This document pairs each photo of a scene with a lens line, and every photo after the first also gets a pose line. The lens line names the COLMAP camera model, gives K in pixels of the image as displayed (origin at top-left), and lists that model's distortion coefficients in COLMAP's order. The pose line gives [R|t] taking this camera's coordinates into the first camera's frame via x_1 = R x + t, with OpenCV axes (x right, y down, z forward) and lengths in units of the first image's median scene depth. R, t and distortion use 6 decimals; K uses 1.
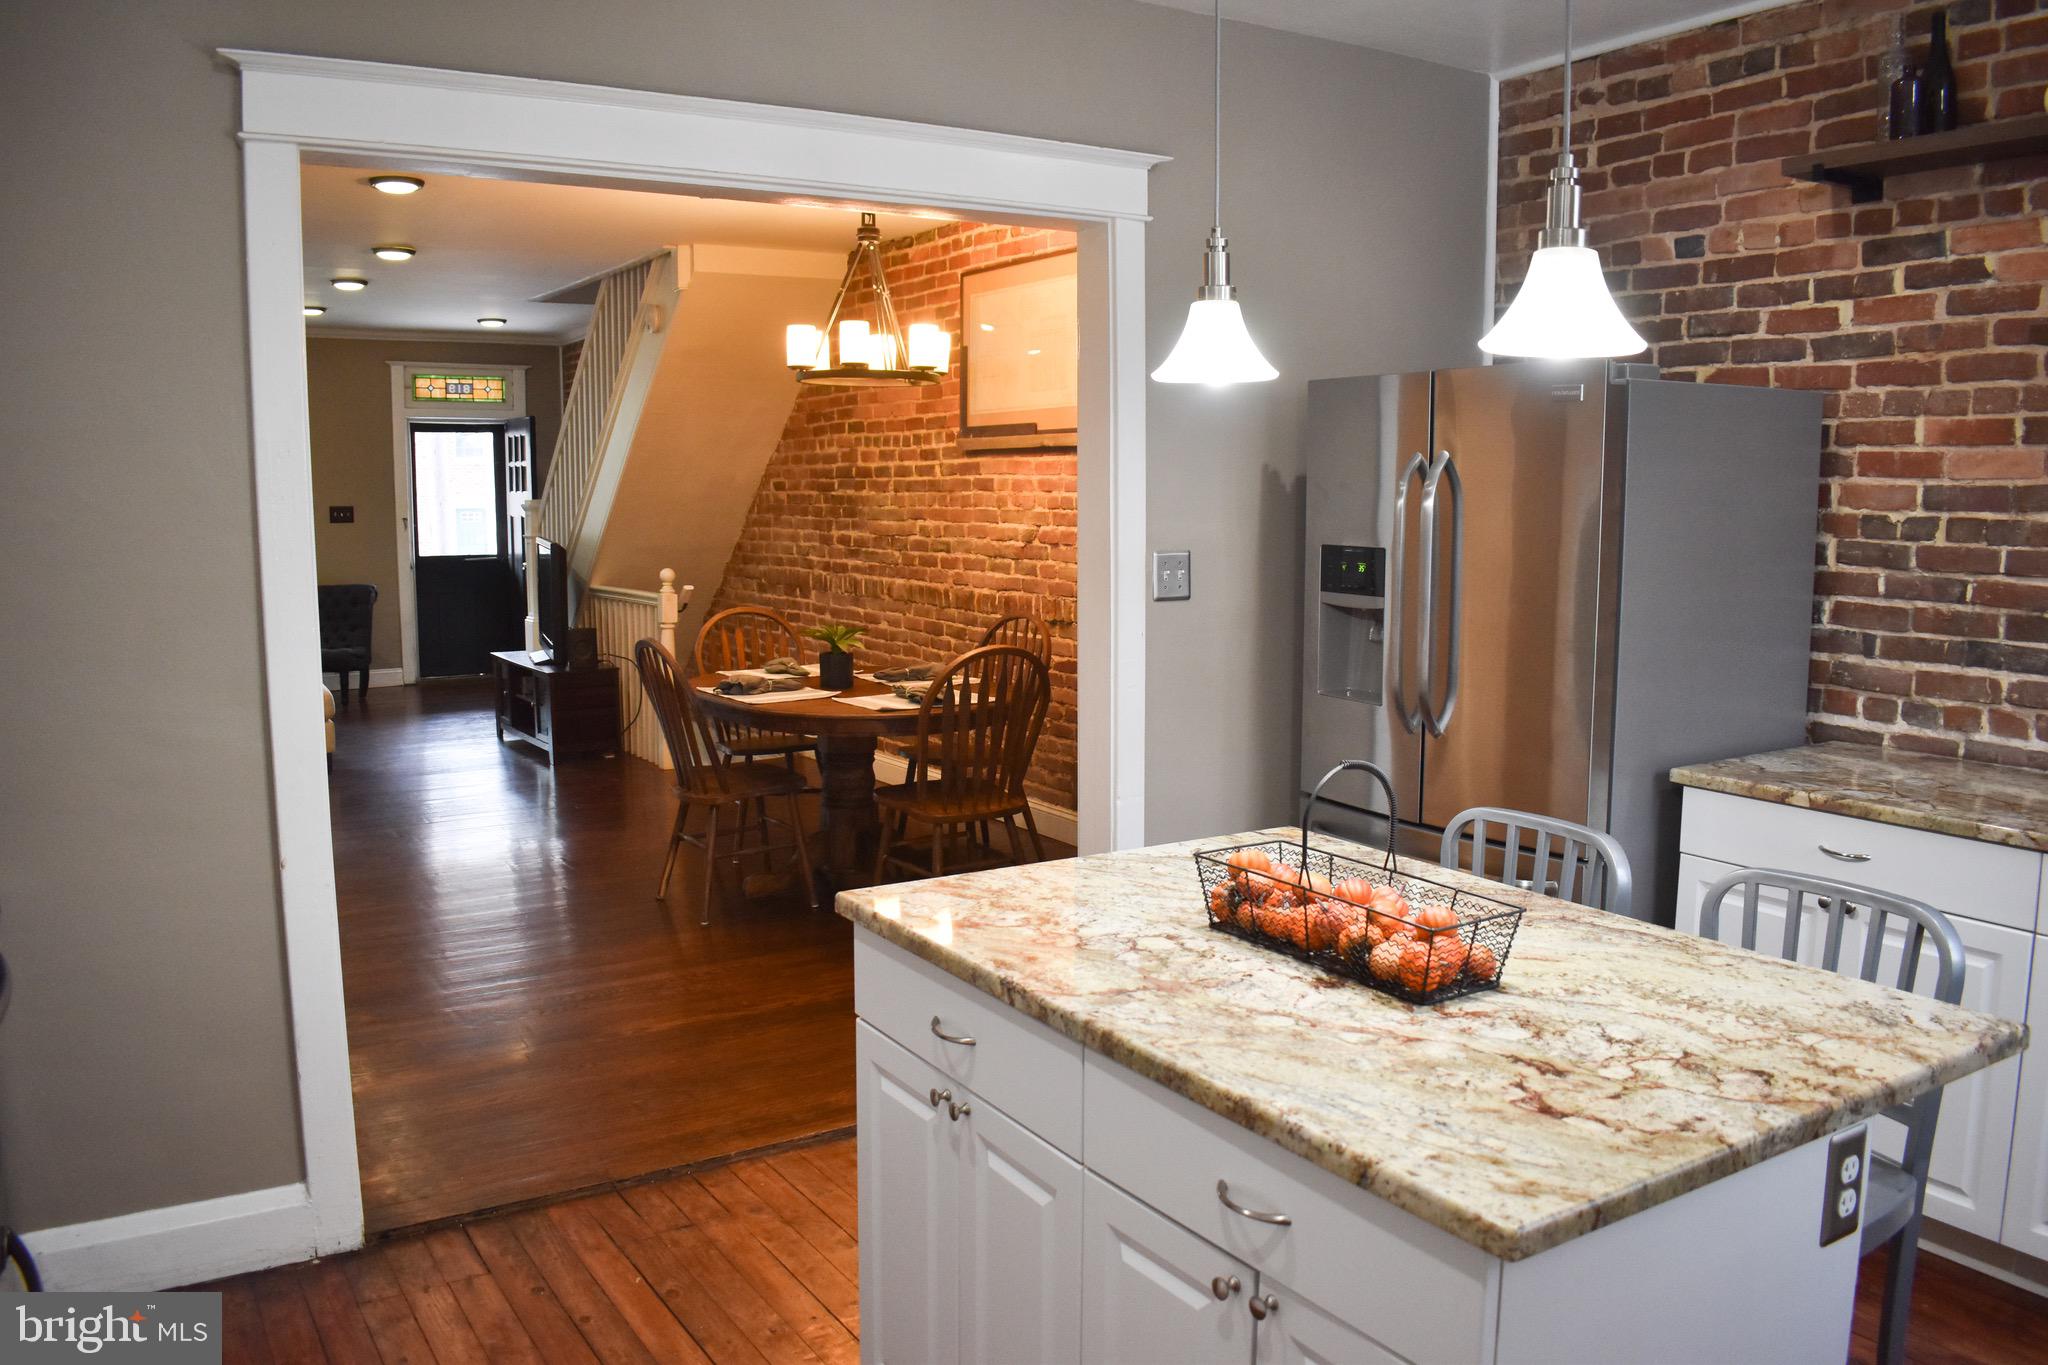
lens RADIAL K [[1585.4, 0, 1025.3], [0, 1585.4, 671.9], [0, 0, 1]] dist [-0.087319, 0.004334]
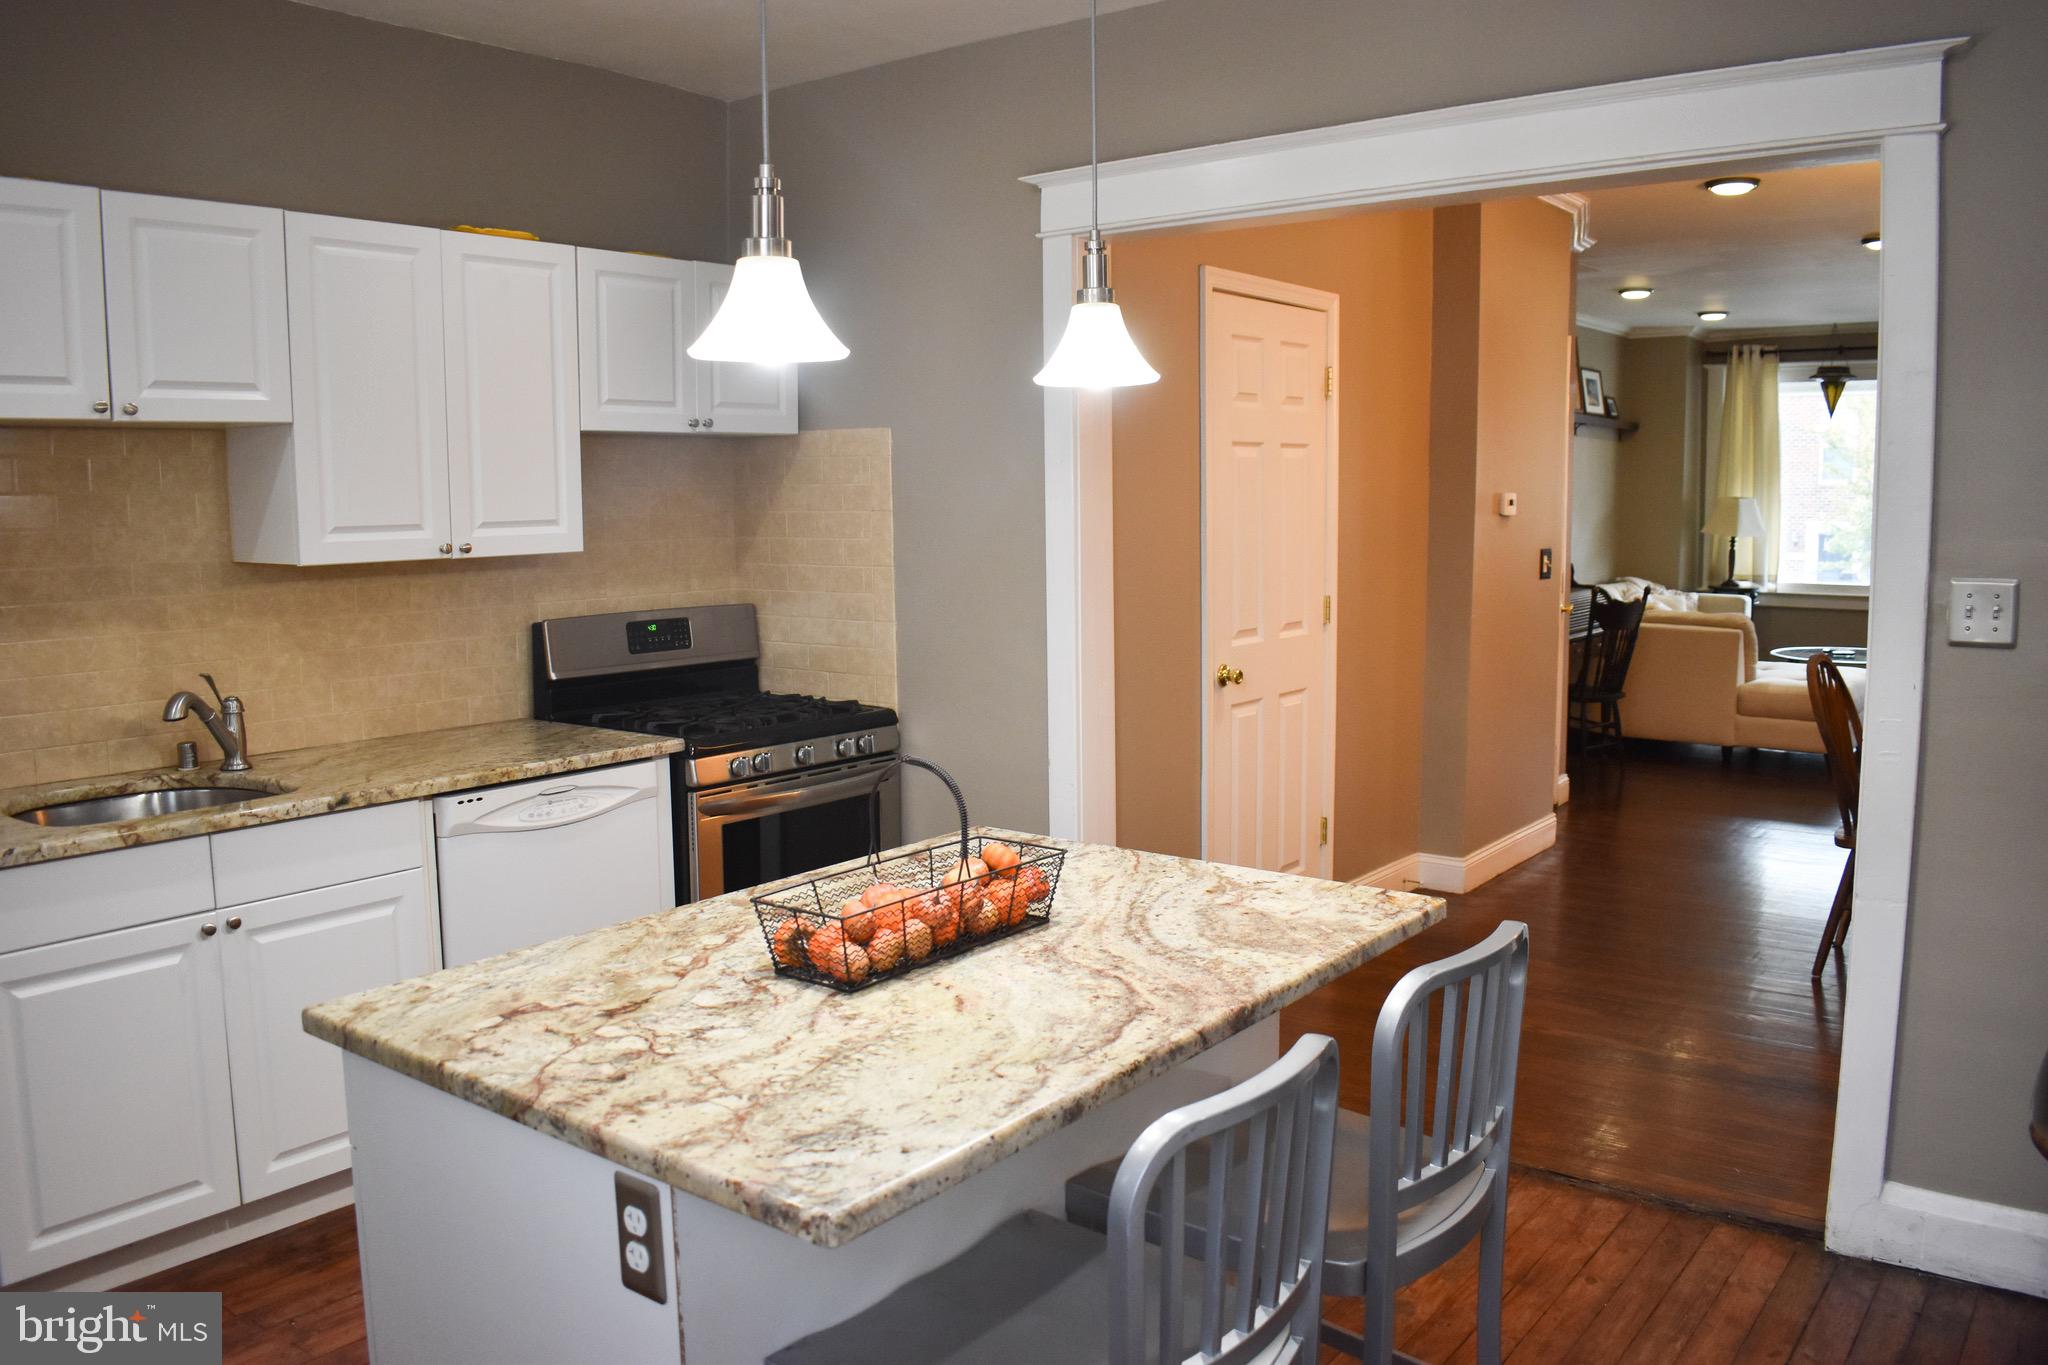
lens RADIAL K [[1585.4, 0, 1022.3], [0, 1585.4, 692.8], [0, 0, 1]] dist [-0.087319, 0.004334]
pose [[0.344207, 0.115524, -0.931760, 1.313275], [-0.100653, 0.991223, 0.085714, -0.089686], [0.933483, 0.064281, 0.352813, 0.770577]]
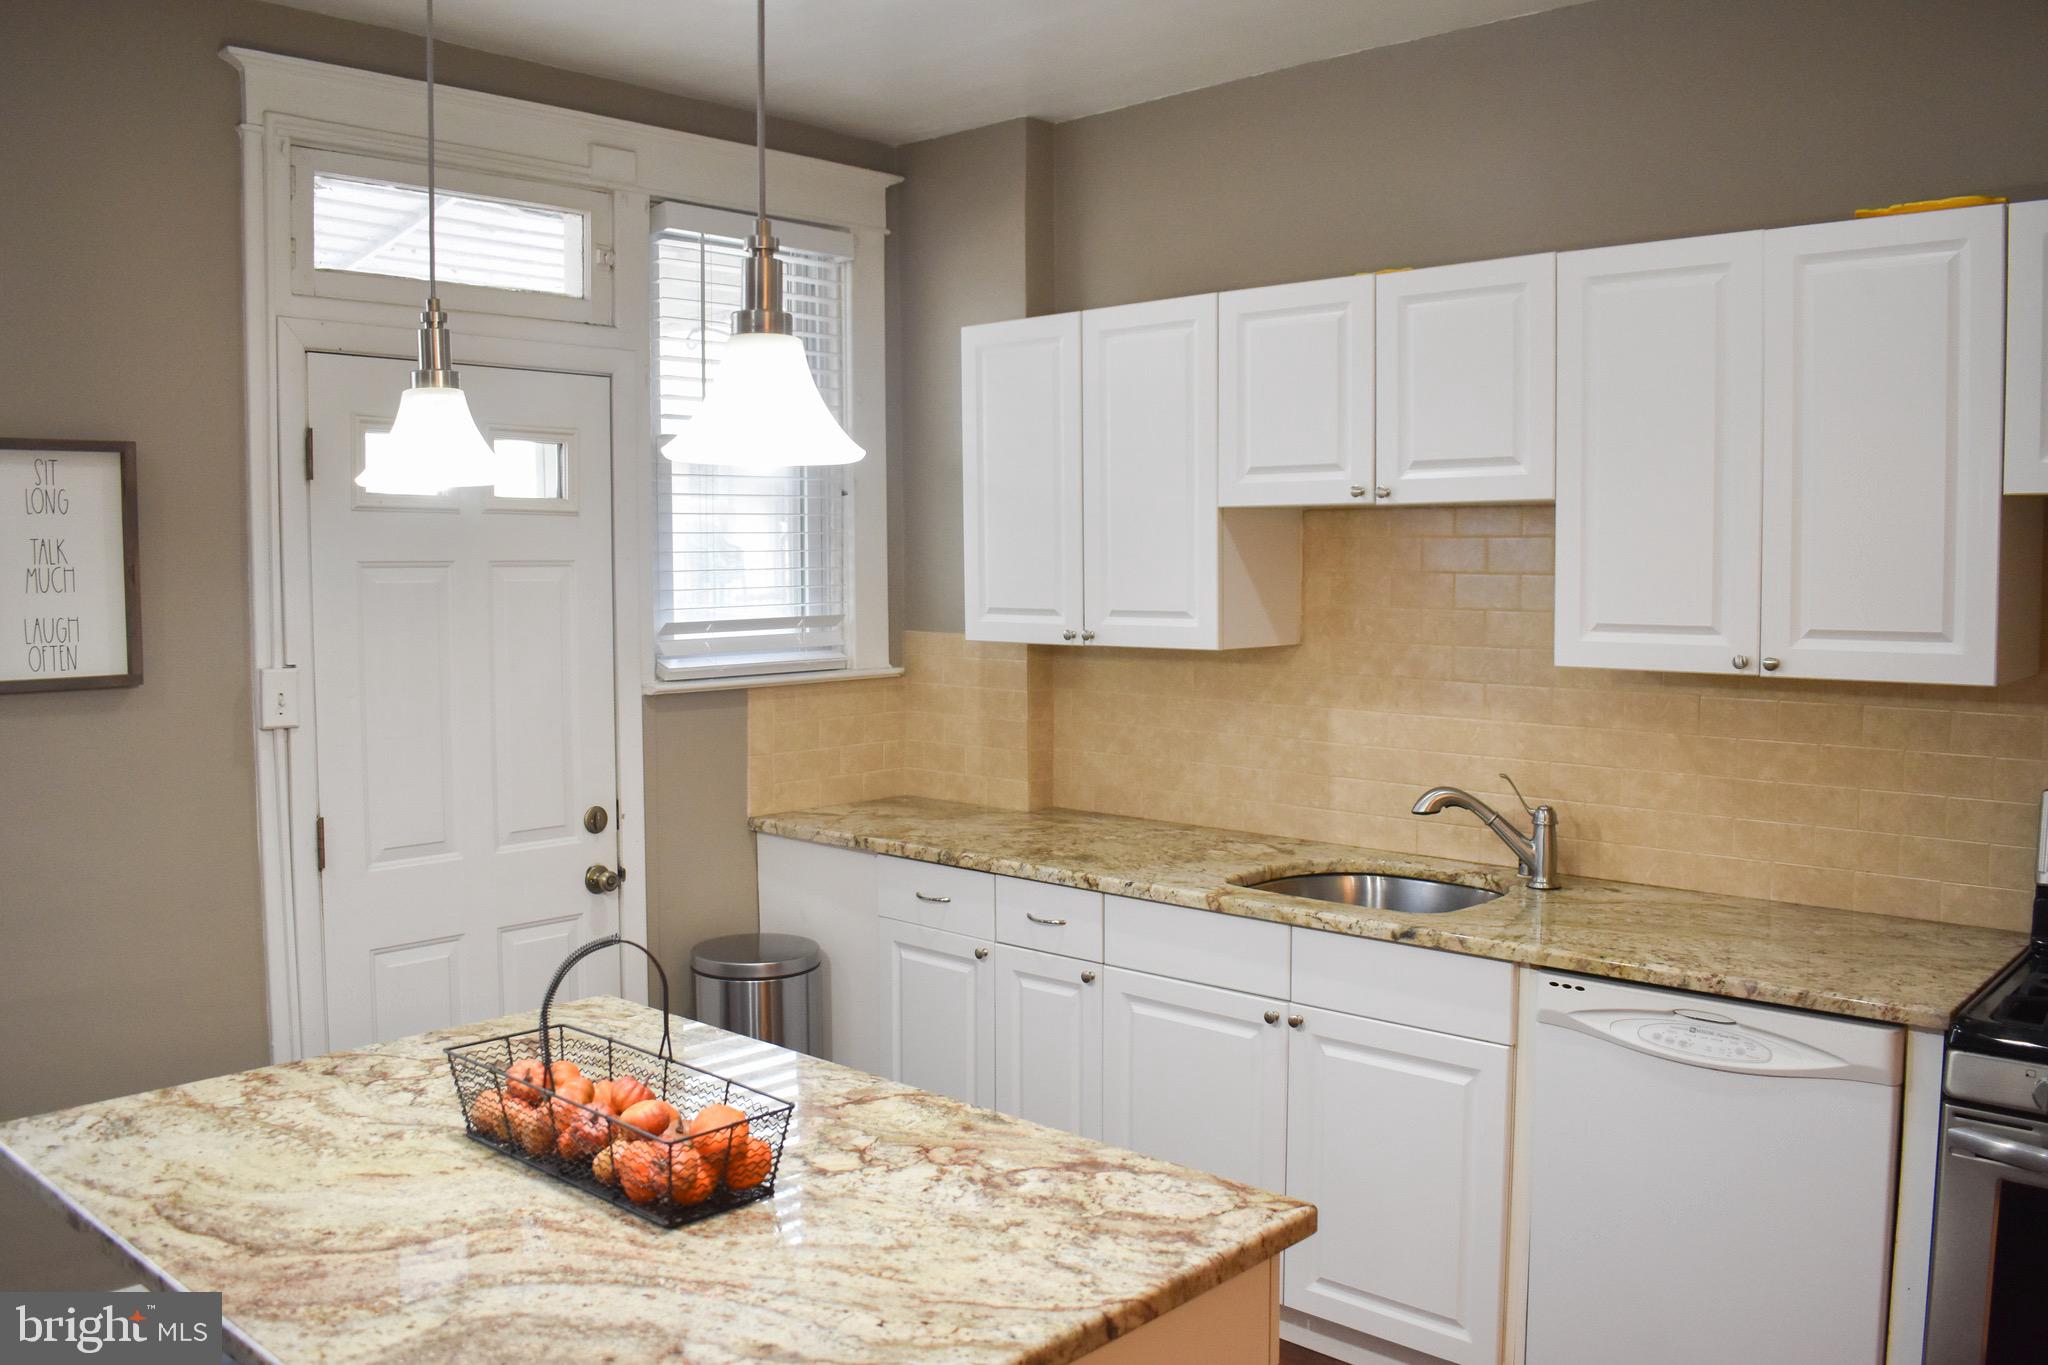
lens RADIAL K [[1714.9, 0, 1028.6], [0, 1714.9, 691.4], [0, 0, 1]] dist [-0.083632, -0.007021]
pose [[-0.964329, 0.023306, -0.263680, 0.249207], [-0.028576, 0.981129, 0.191229, -0.284004], [0.263161, 0.191943, -0.945465, 2.105677]]
